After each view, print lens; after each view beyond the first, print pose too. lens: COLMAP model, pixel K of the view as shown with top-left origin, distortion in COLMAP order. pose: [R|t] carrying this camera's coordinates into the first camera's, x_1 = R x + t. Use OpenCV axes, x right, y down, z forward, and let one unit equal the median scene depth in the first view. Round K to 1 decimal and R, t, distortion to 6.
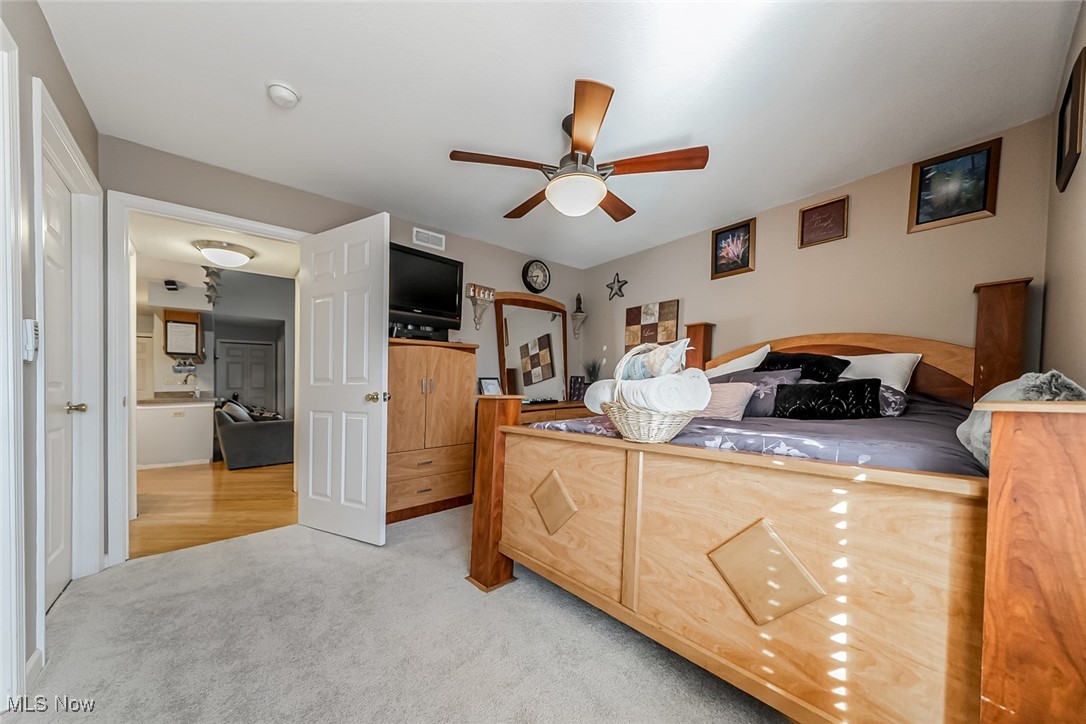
lens RADIAL K [[377.0, 0, 557.2], [0, 377.0, 386.6], [0, 0, 1]] dist [-0.000216, -0.000176]
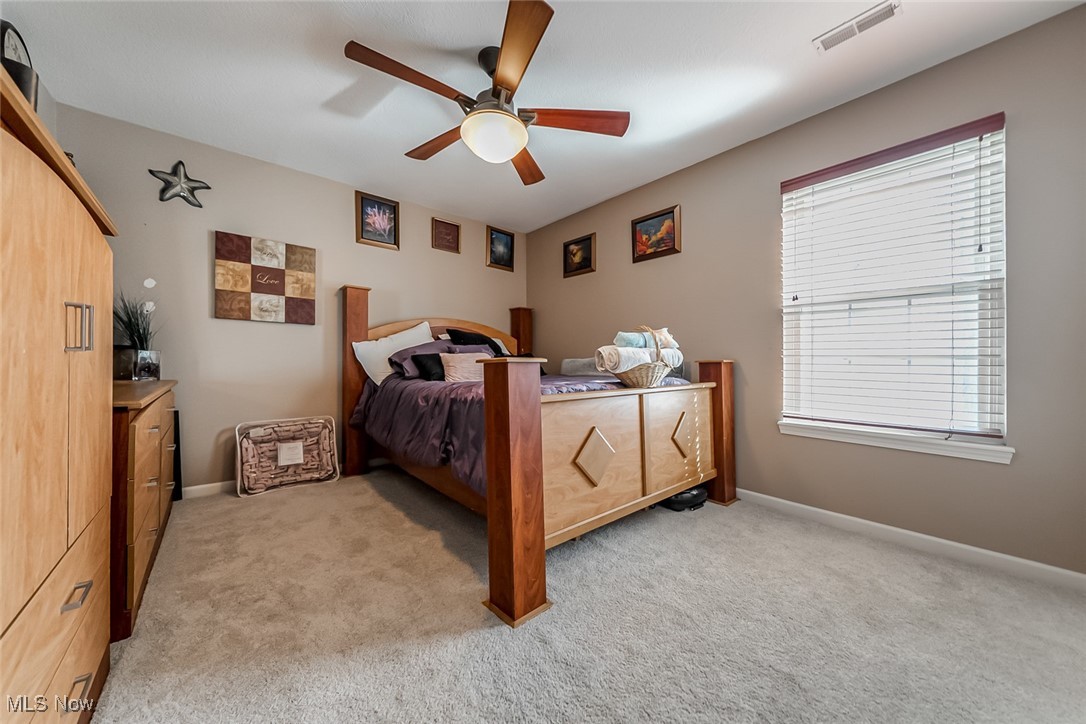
lens RADIAL K [[377.0, 0, 542.8], [0, 377.0, 360.1], [0, 0, 1]] dist [-0.000216, -0.000176]
pose [[0.023682, 0.013689, 0.999626, -0.508835], [-0.003868, 0.999900, -0.013601, 0.019298], [-0.999712, -0.003544, 0.023732, 0.513806]]
